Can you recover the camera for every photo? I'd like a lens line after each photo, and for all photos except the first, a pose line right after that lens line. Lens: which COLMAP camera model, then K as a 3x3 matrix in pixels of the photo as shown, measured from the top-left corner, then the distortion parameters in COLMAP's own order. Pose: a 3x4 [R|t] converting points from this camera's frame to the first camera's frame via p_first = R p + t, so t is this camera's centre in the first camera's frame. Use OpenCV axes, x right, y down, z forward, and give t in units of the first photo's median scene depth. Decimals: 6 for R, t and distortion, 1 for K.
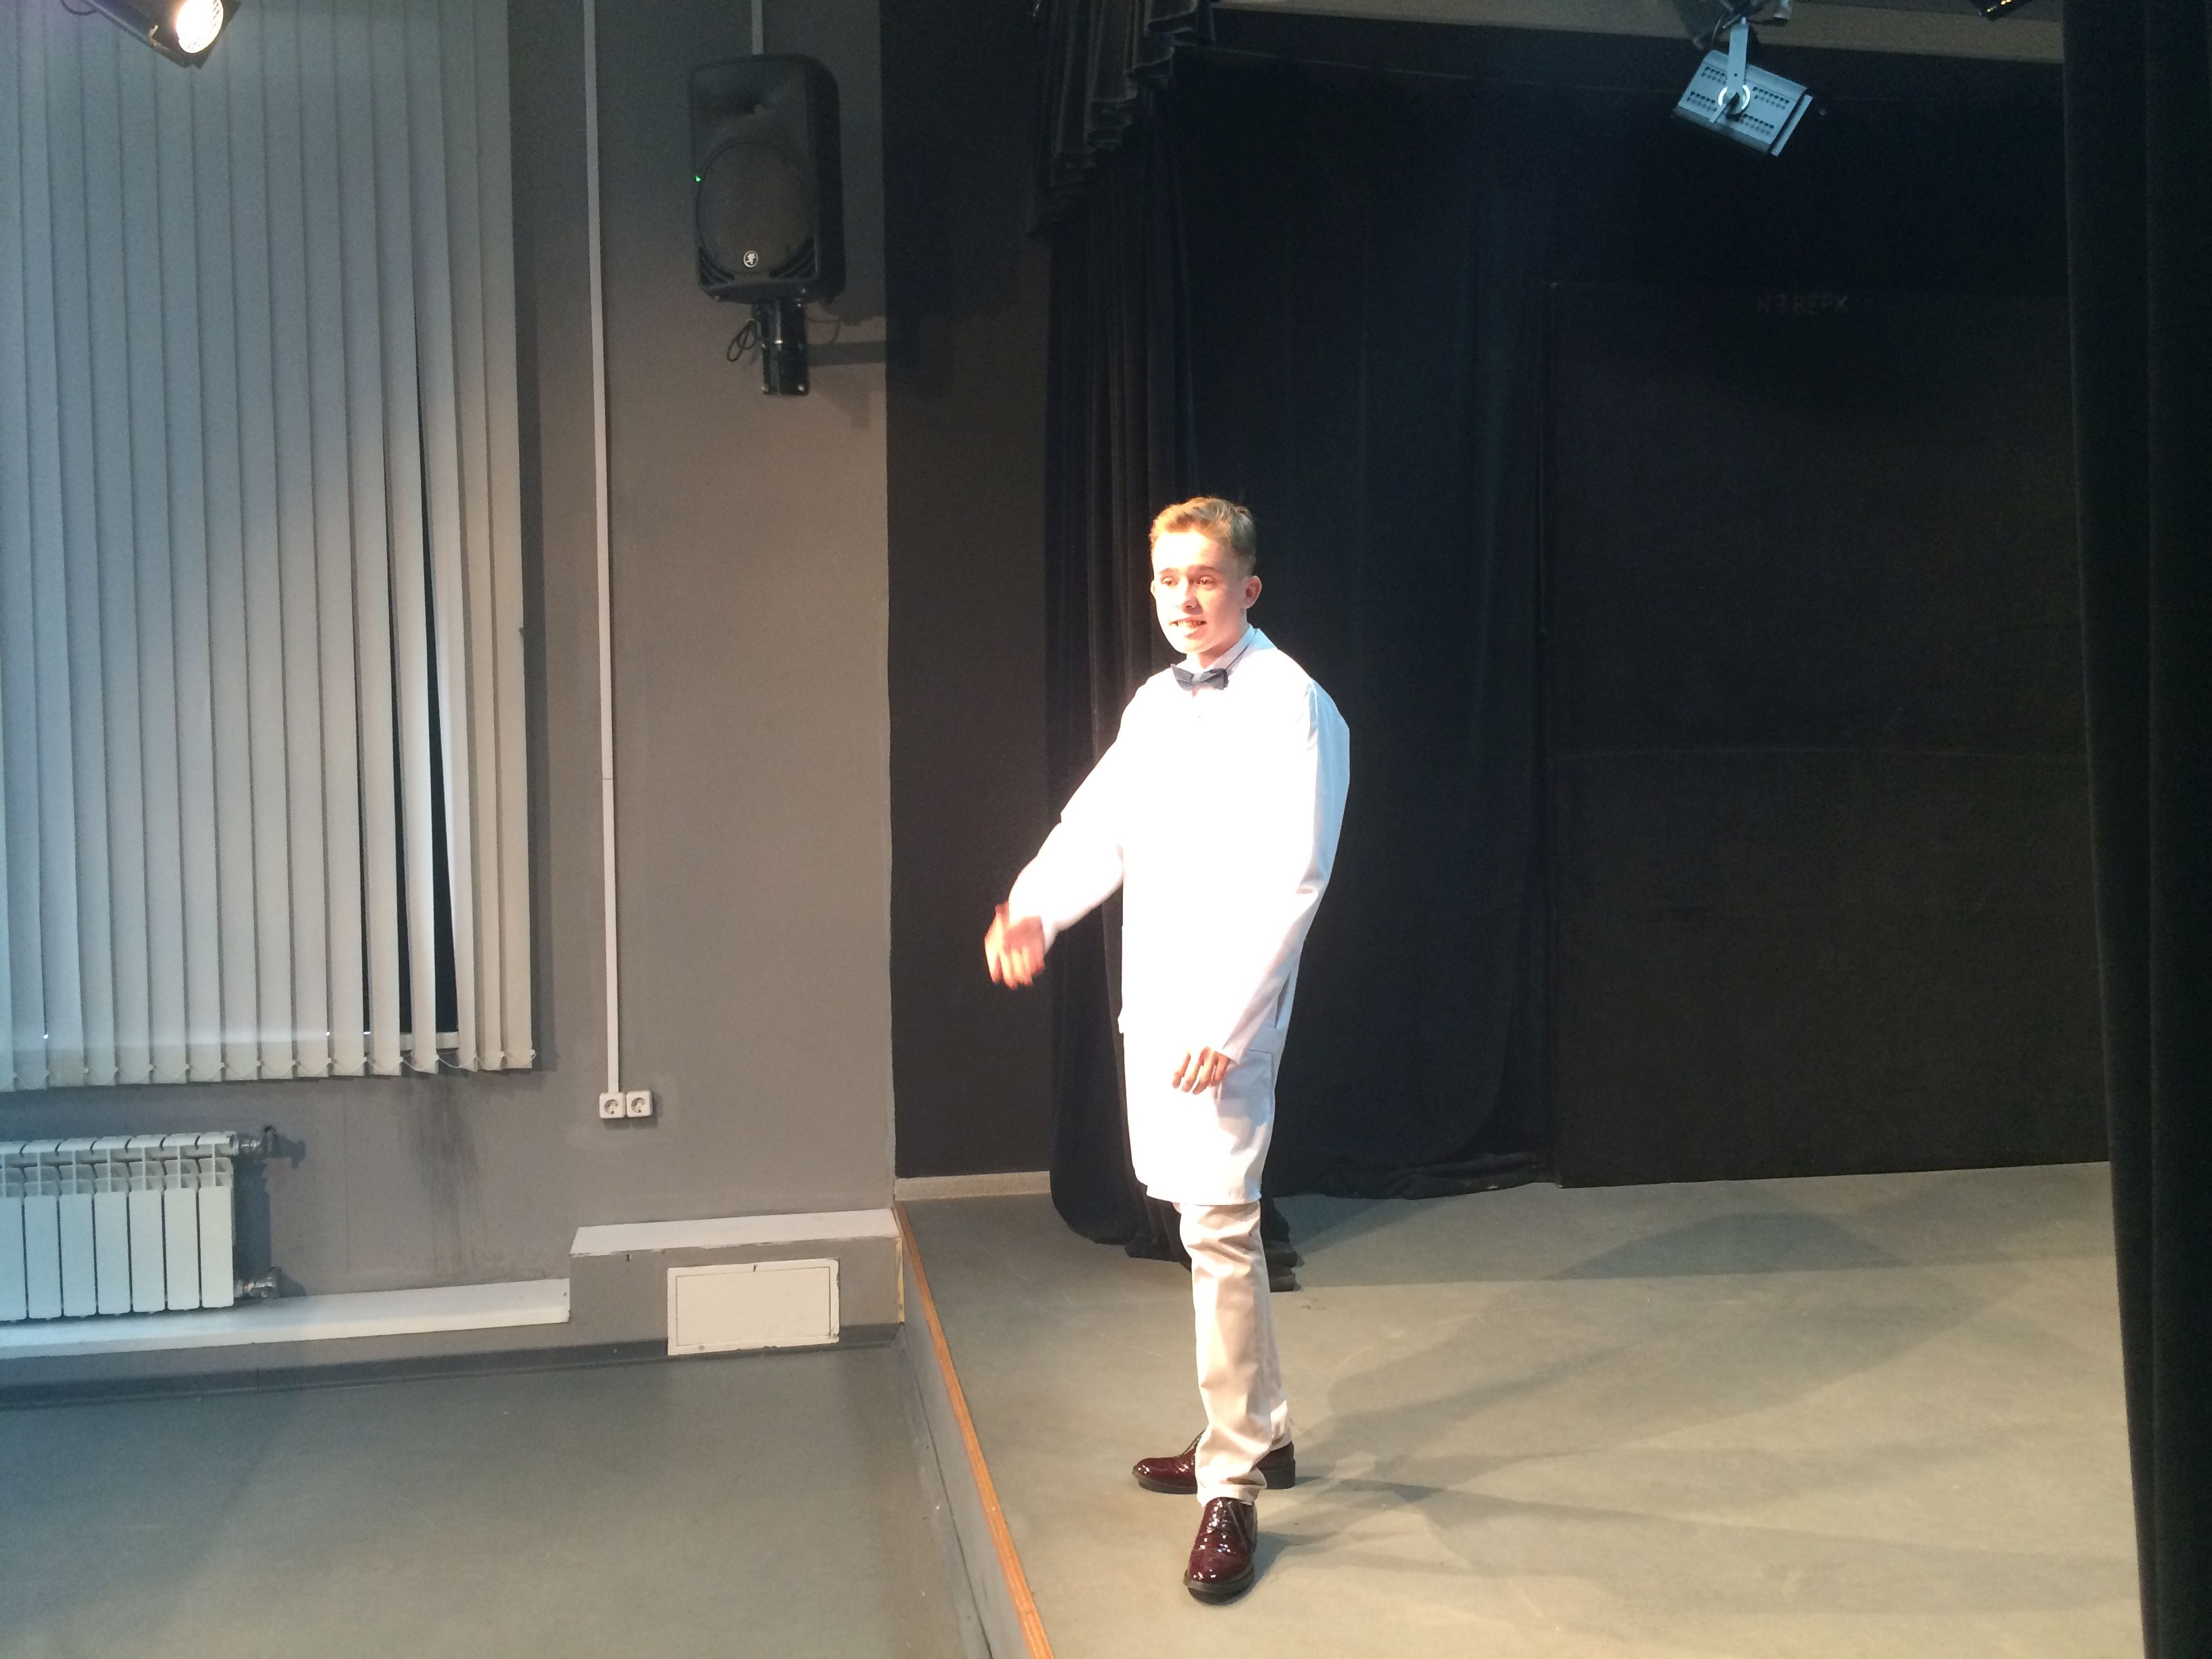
lens RADIAL K [[1900.1, 0, 1074.0], [0, 1900.1, 818.0], [0, 0, 1]] dist [0.088416, -0.119470]
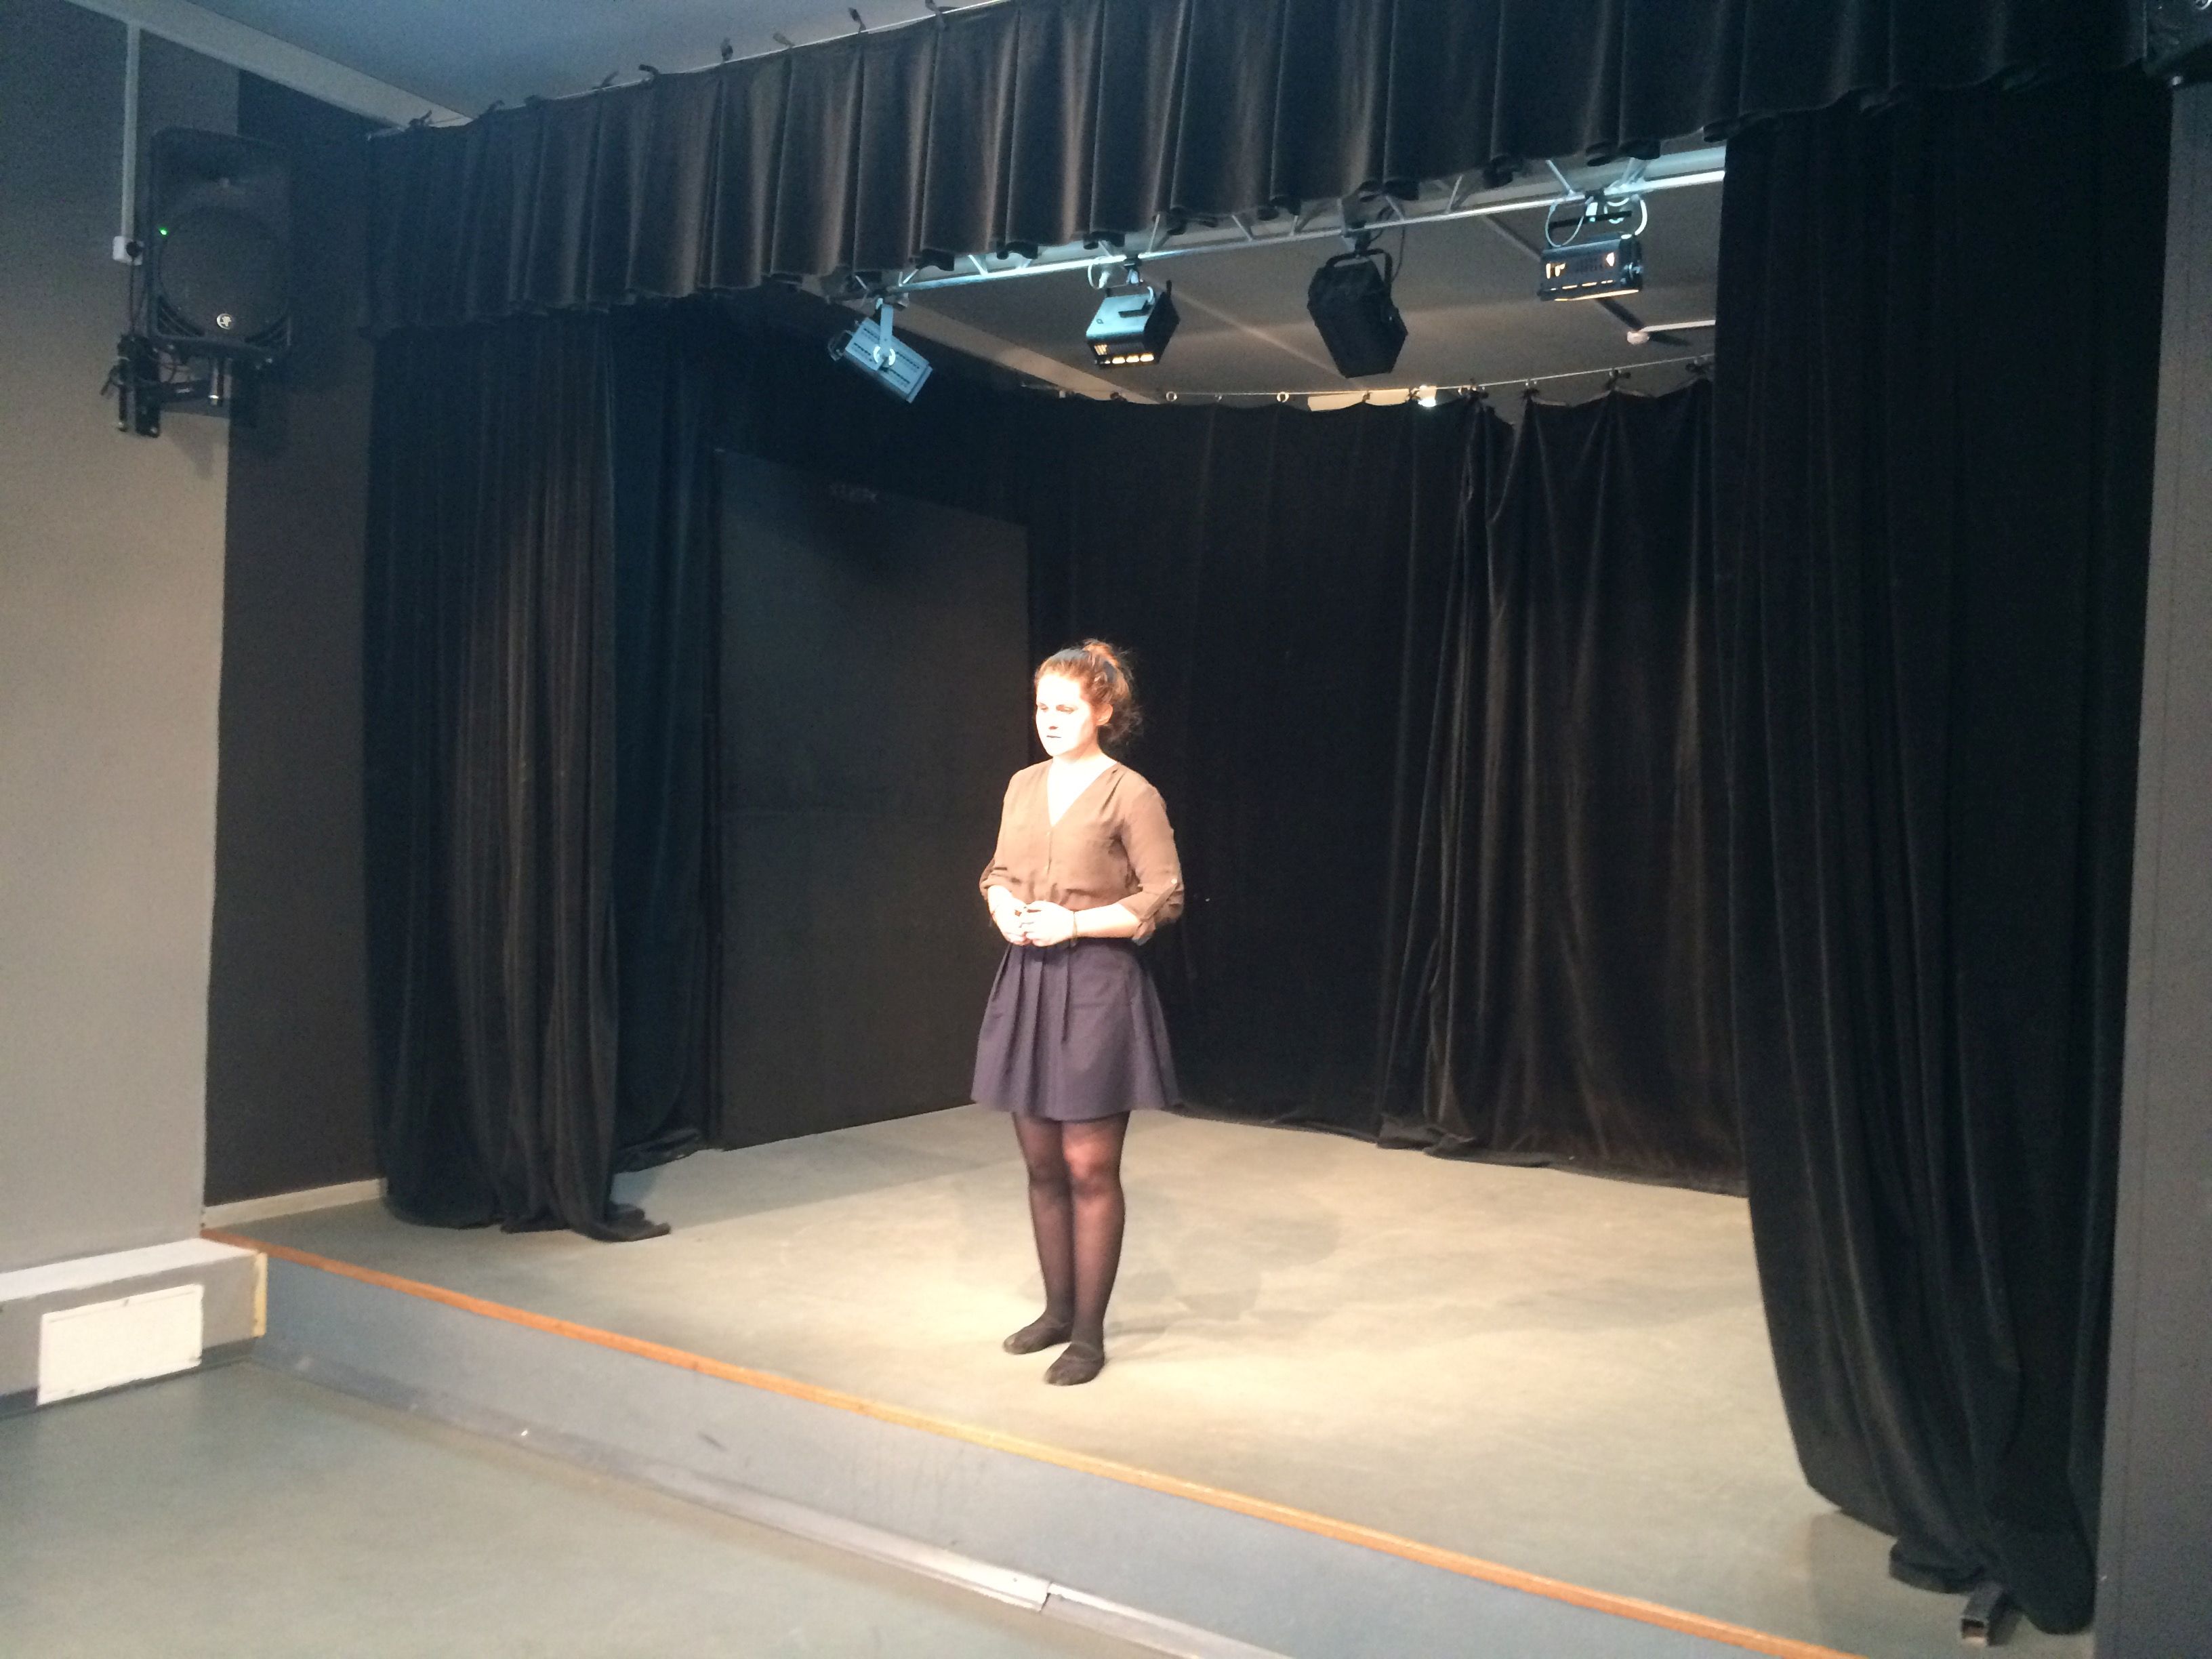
lens RADIAL K [[1892.0, 0, 1076.9], [0, 1892.0, 823.7], [0, 0, 1]] dist [0.079163, -0.092955]
pose [[0.684631, 0.026581, 0.728405, -0.563002], [-0.002788, 0.999423, -0.033851, 0.017649], [-0.728884, 0.021145, 0.684311, -0.054319]]
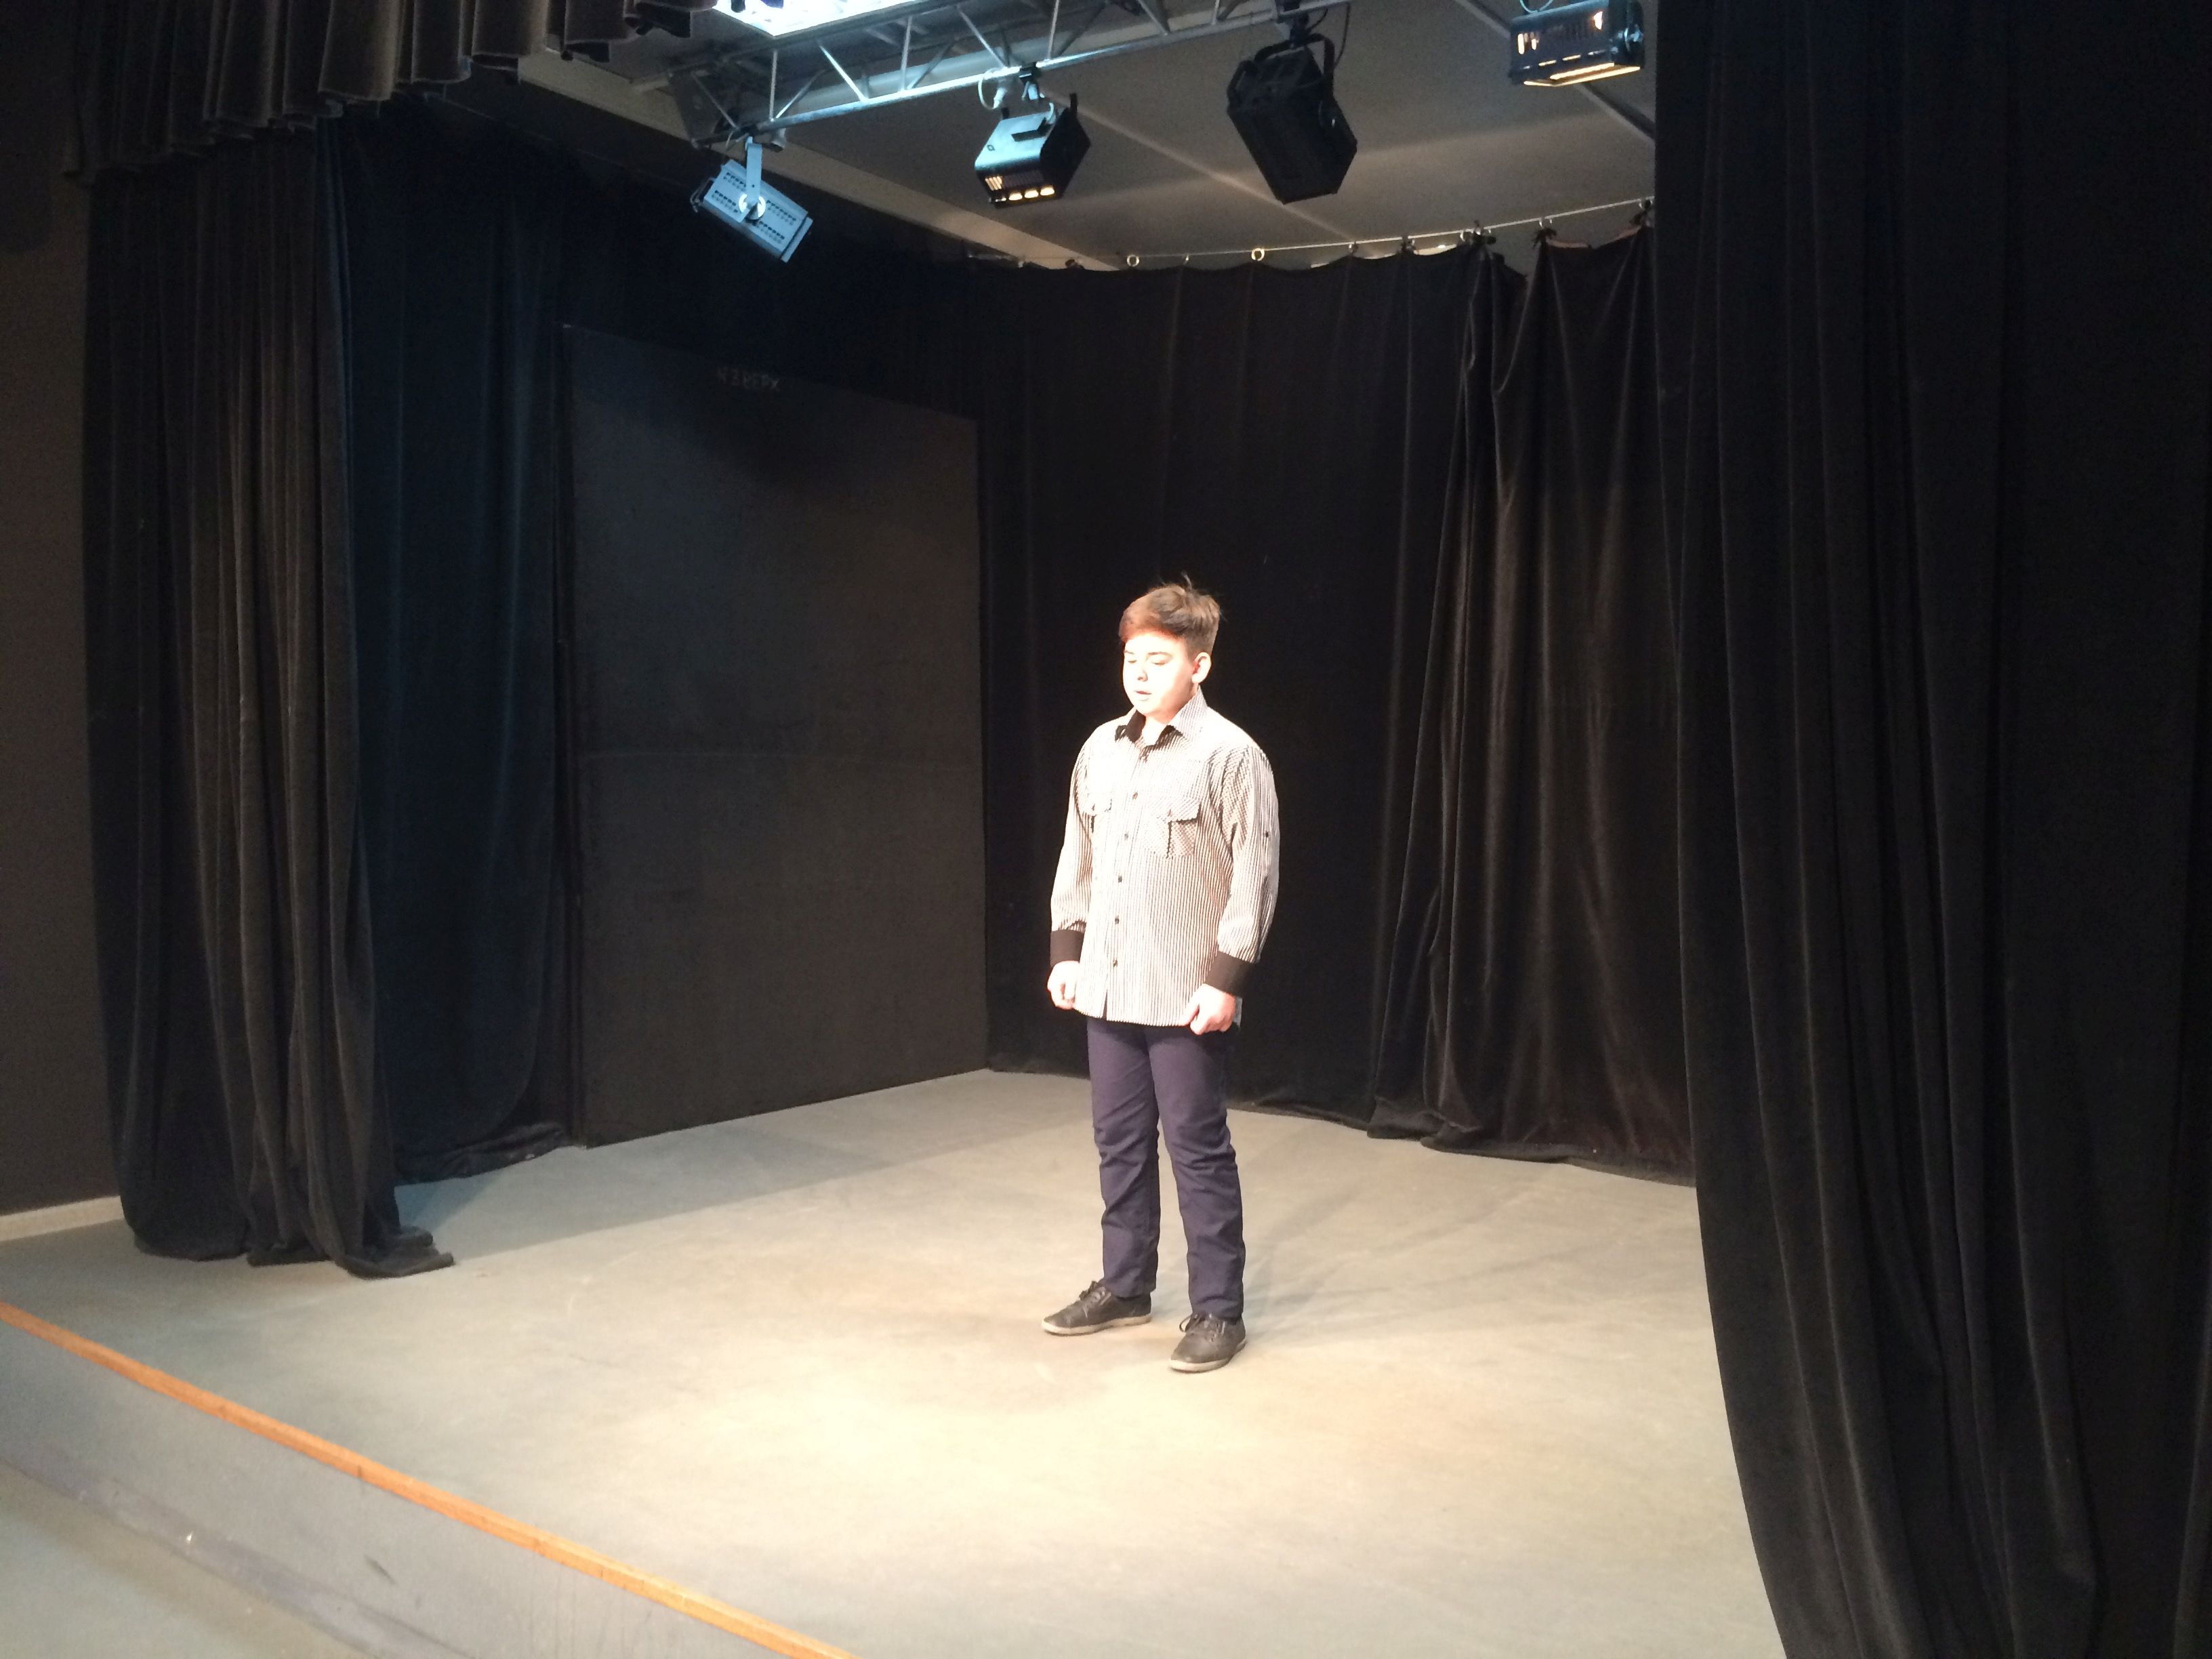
lens RADIAL K [[1892.0, 0, 1076.9], [0, 1892.0, 823.7], [0, 0, 1]] dist [0.079163, -0.092955]
pose [[0.729776, -0.005667, 0.683663, -0.312732], [0.007402, 0.999973, 0.000388, 0.008253], [-0.683646, 0.004778, 0.729798, 0.006556]]
